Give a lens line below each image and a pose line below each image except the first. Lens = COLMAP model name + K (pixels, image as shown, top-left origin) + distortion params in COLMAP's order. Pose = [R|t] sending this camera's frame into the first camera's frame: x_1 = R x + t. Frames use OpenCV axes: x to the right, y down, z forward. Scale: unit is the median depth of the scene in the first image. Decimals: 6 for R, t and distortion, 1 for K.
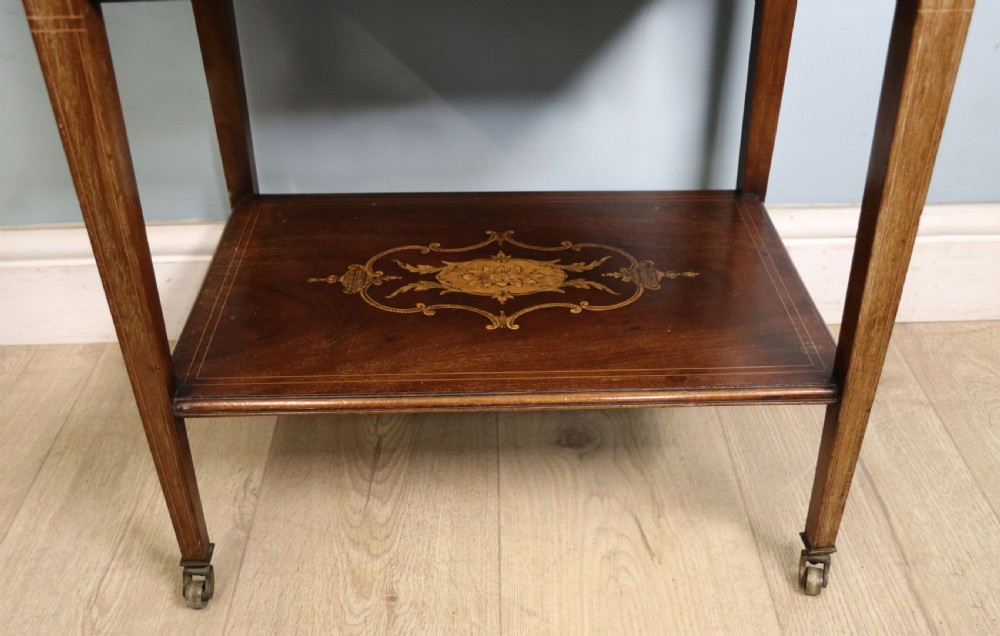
lens RADIAL K [[1023.6, 0, 491.3], [0, 1023.6, 355.4], [0, 0, 1]] dist [-0.086328, 0.000000]
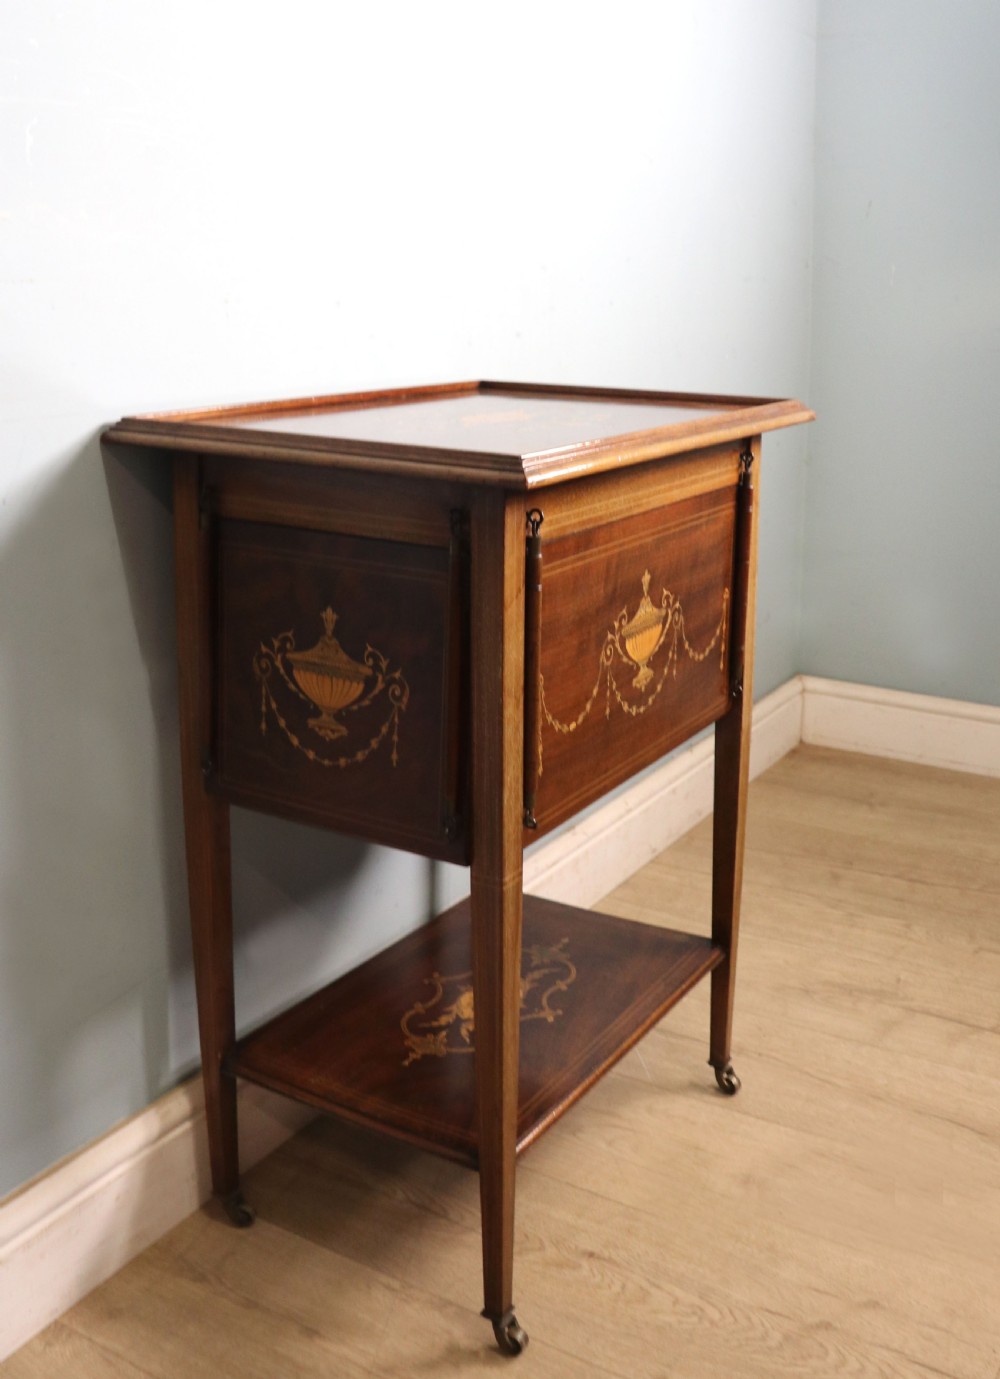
lens RADIAL K [[1424.7, 0, 632.7], [0, 1424.7, 517.5], [0, 0, 1]] dist [-0.115357, 0.000000]
pose [[0.459968, -0.118390, 0.880007, -1.396956], [0.469407, 0.873682, -0.127814, -0.296620], [-0.753715, 0.471872, 0.457440, -0.219038]]
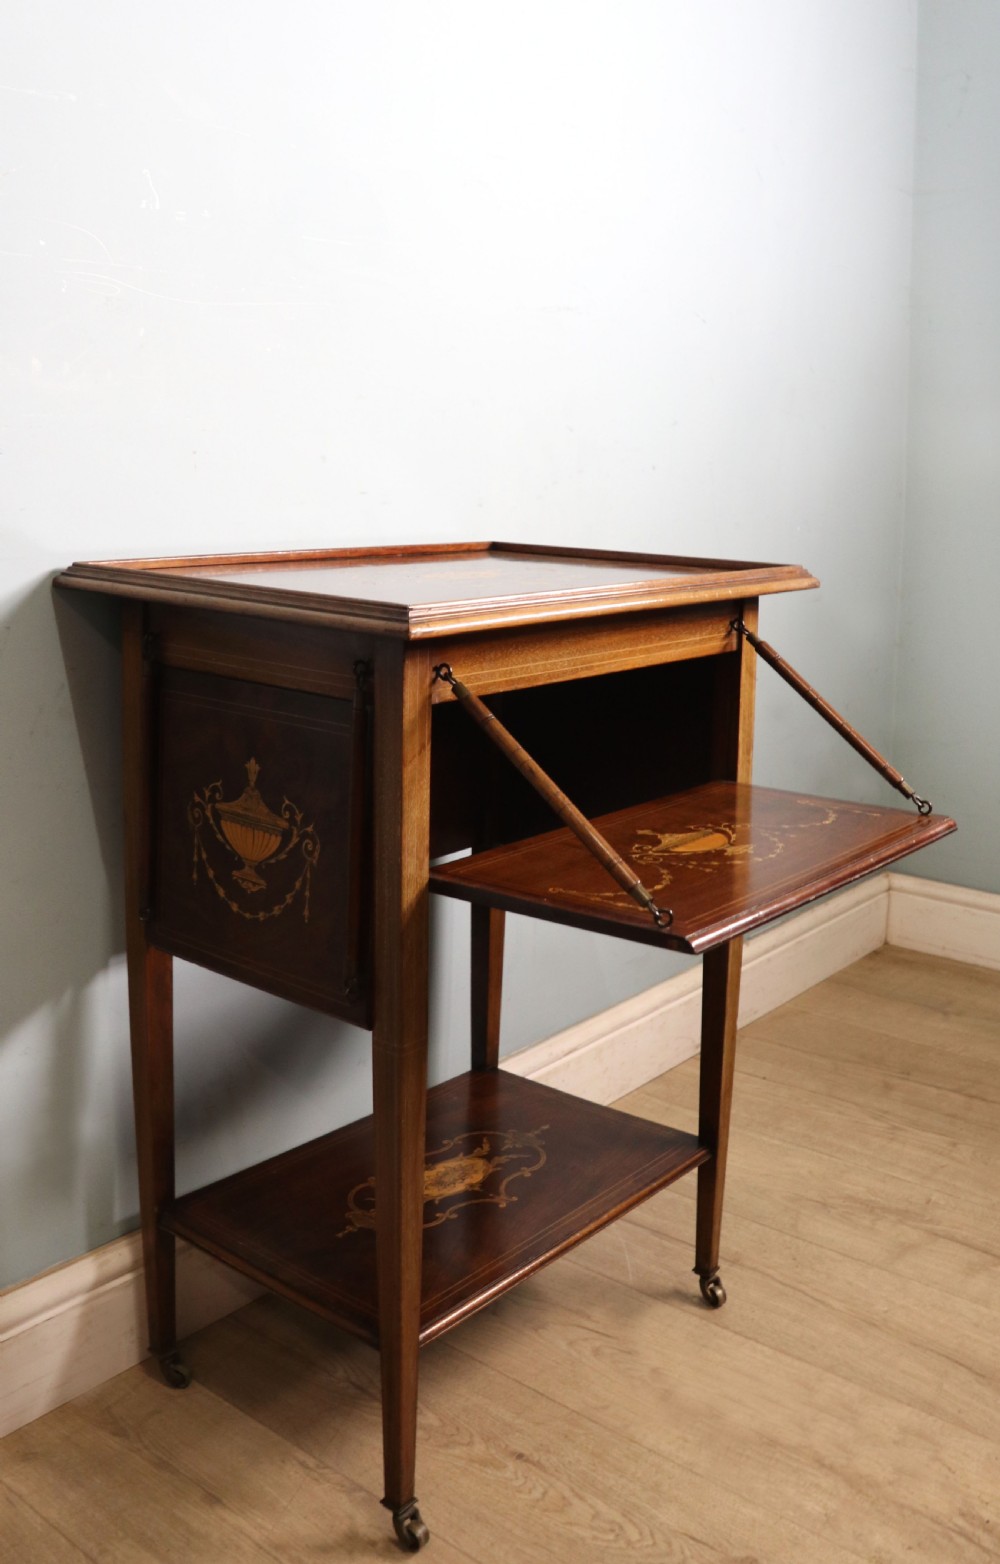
lens RADIAL K [[1476.3, 0, 580.3], [0, 1476.3, 647.2], [0, 0, 1]] dist [-0.116619, 0.000000]
pose [[0.600914, -0.067861, 0.796428, -1.255742], [0.410160, 0.881385, -0.234370, -0.165471], [-0.686055, 0.467499, 0.557470, -0.382721]]
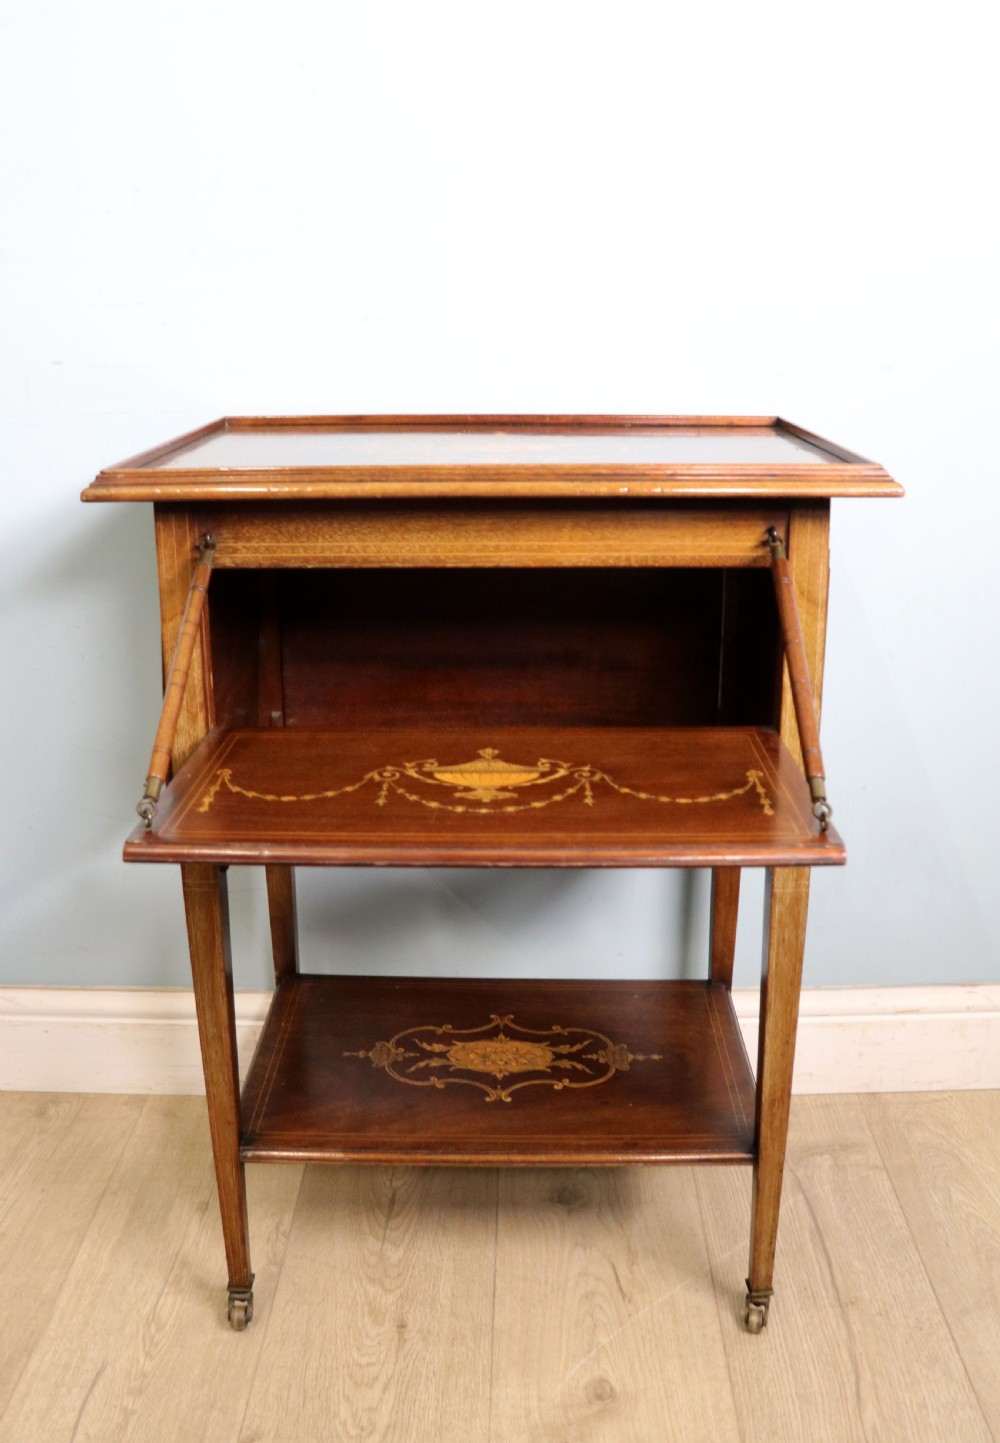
lens RADIAL K [[1332.4, 0, 506.0], [0, 1332.4, 638.8], [0, 0, 1]] dist [-0.134974, 0.000000]
pose [[0.999635, 0.016047, -0.021719, 0.042871], [-0.022456, 0.940690, -0.338523, -0.014049], [0.014998, 0.338887, 0.940707, -0.659058]]
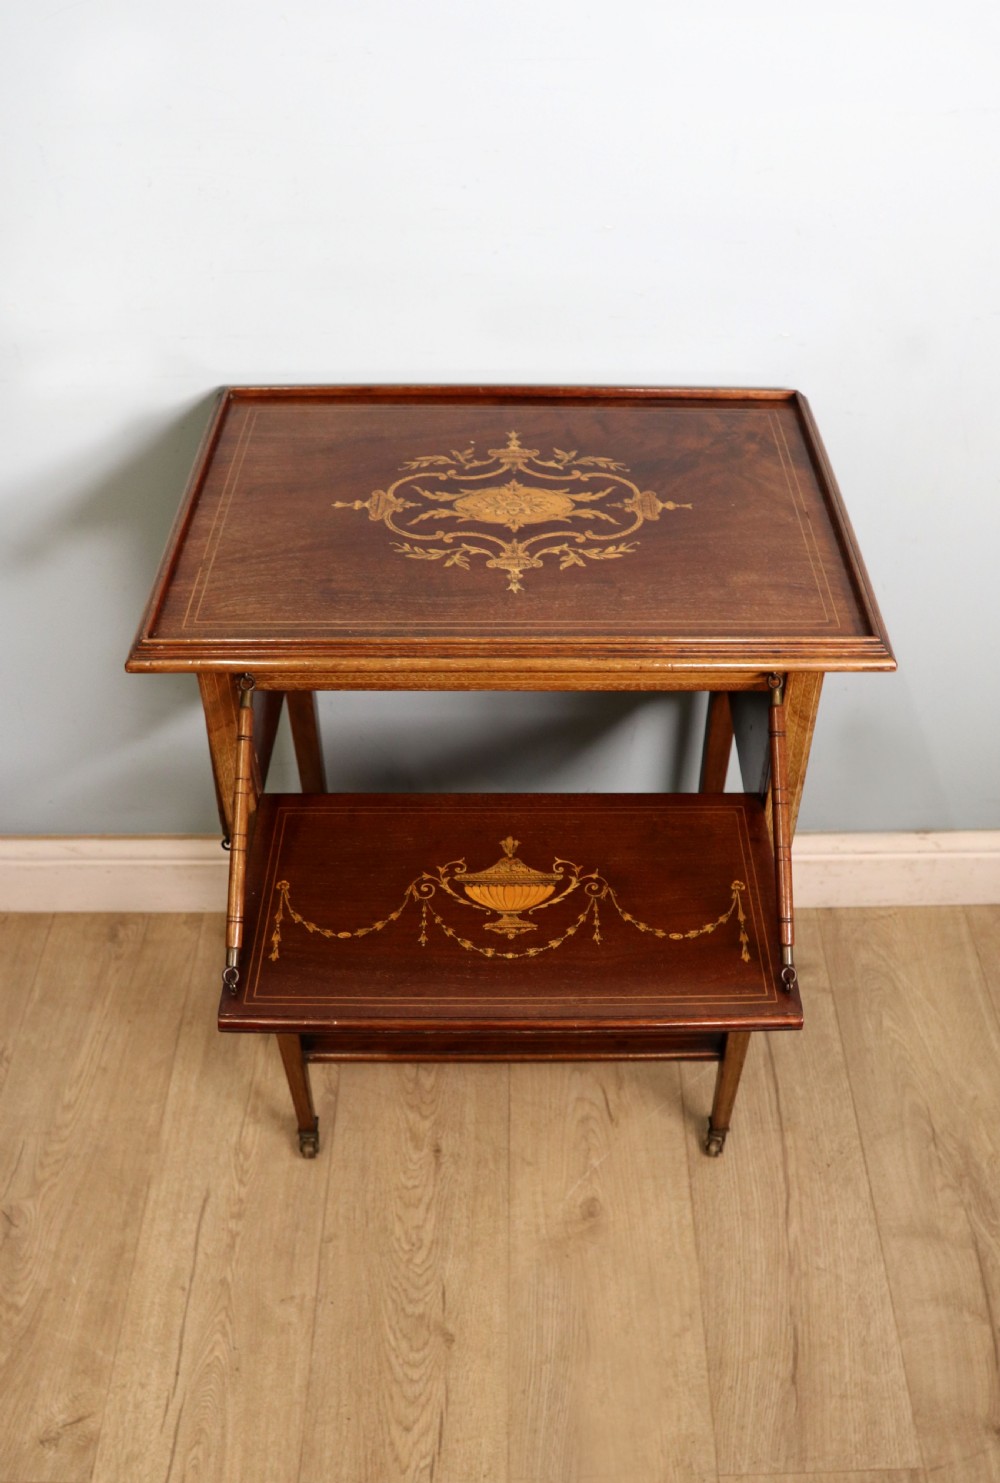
lens RADIAL K [[1386.3, 0, 556.7], [0, 1386.3, 702.0], [0, 0, 1]] dist [-0.175261, 0.000000]
pose [[0.999295, 0.018635, 0.032580, 0.001303], [-0.022503, 0.992187, 0.122713, -0.656594], [-0.030039, -0.123360, 0.991907, -0.902045]]
